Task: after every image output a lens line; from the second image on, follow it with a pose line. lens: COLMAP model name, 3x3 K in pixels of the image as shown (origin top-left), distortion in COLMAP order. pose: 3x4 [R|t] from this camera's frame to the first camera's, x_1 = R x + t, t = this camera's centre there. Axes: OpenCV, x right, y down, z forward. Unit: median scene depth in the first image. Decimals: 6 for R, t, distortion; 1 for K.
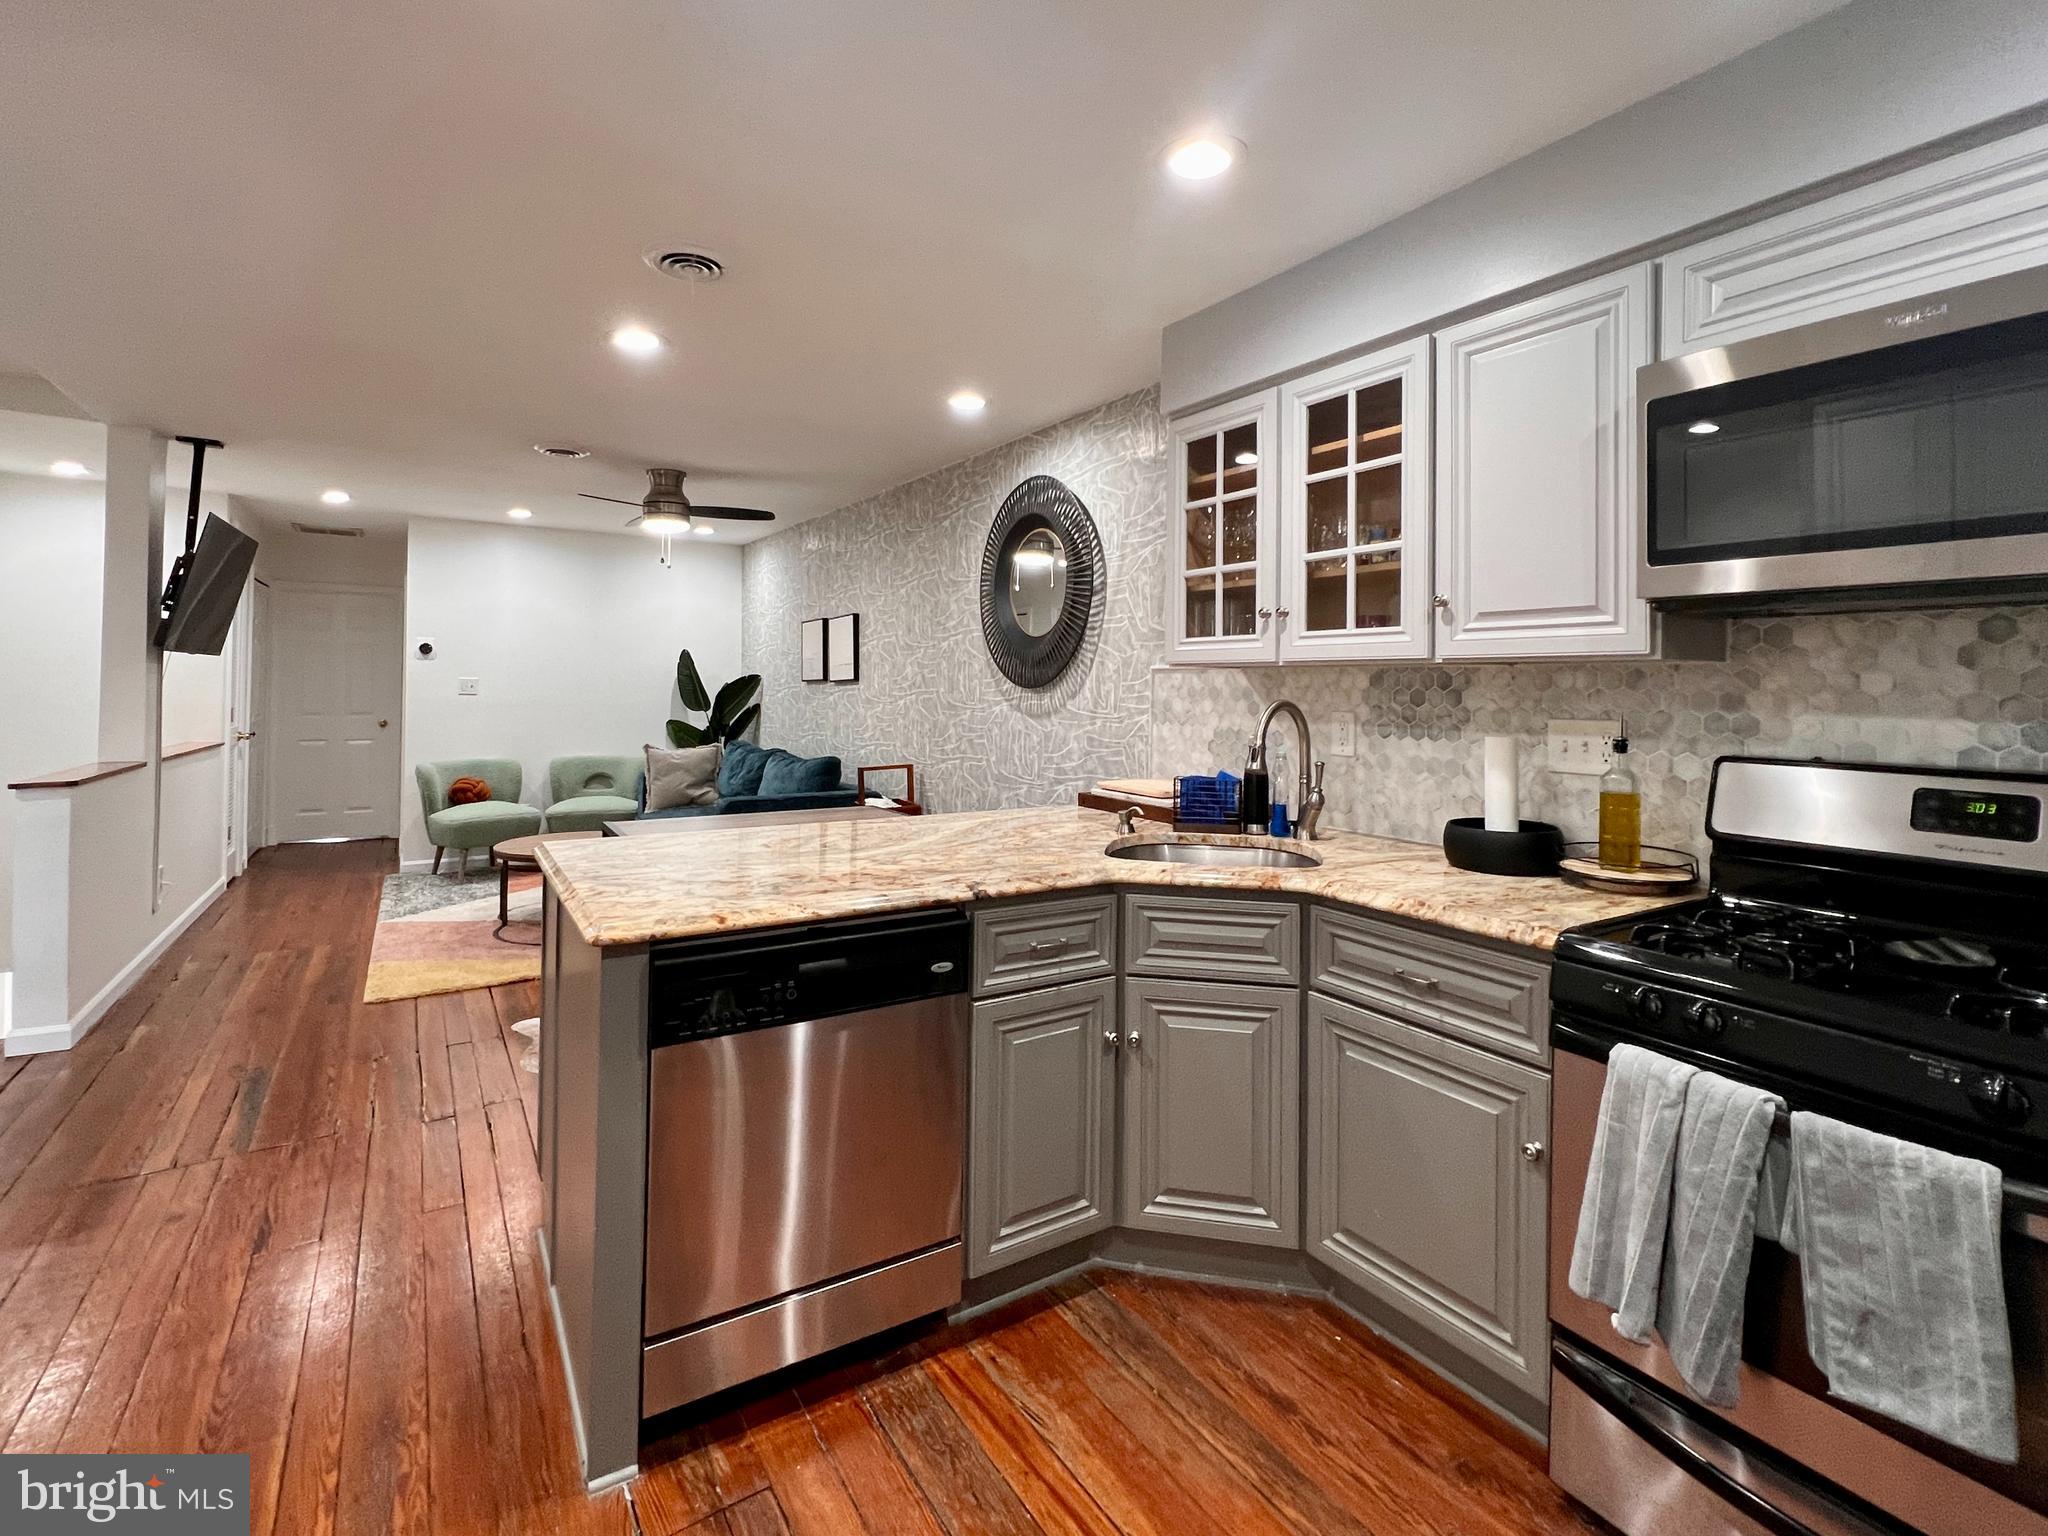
lens RADIAL K [[958.7, 0, 1022.9], [0, 958.7, 764.4], [0, 0, 1]] dist [0.004906, 0.000925]
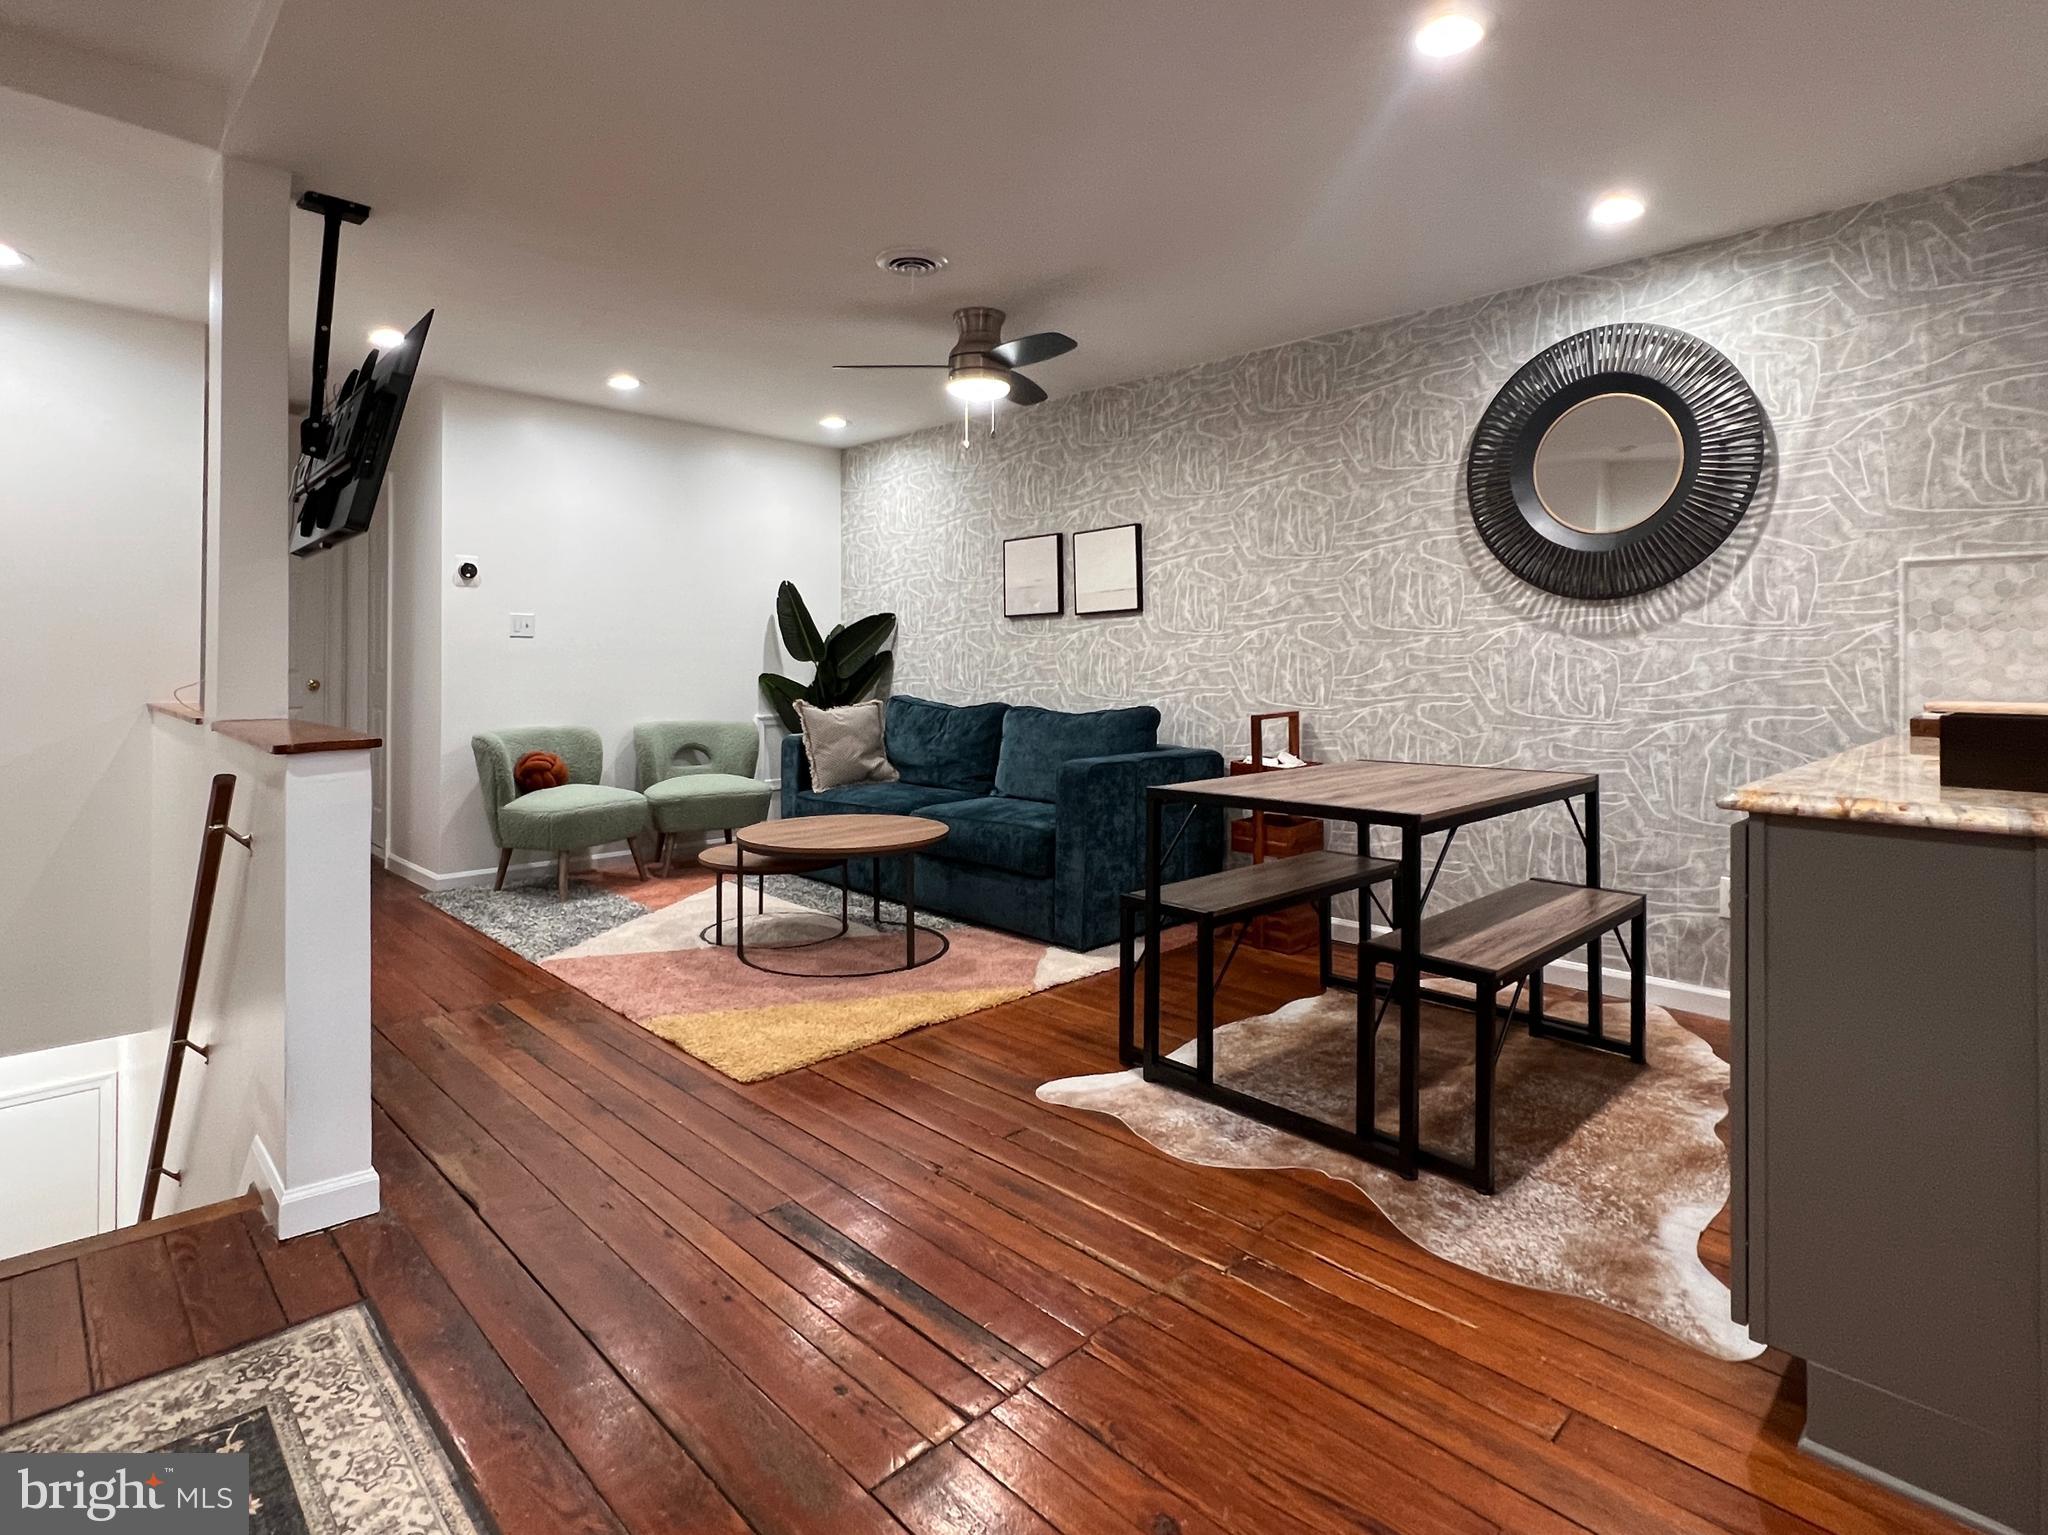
lens RADIAL K [[1046.7, 0, 1022.9], [0, 1046.7, 757.9], [0, 0, 1]] dist [0.001361, 0.000451]
pose [[0.978283, -0.025108, 0.205750, -0.444980], [0.023107, 0.999659, 0.012124, 0.019562], [-0.205984, -0.007106, 0.978530, 0.187769]]
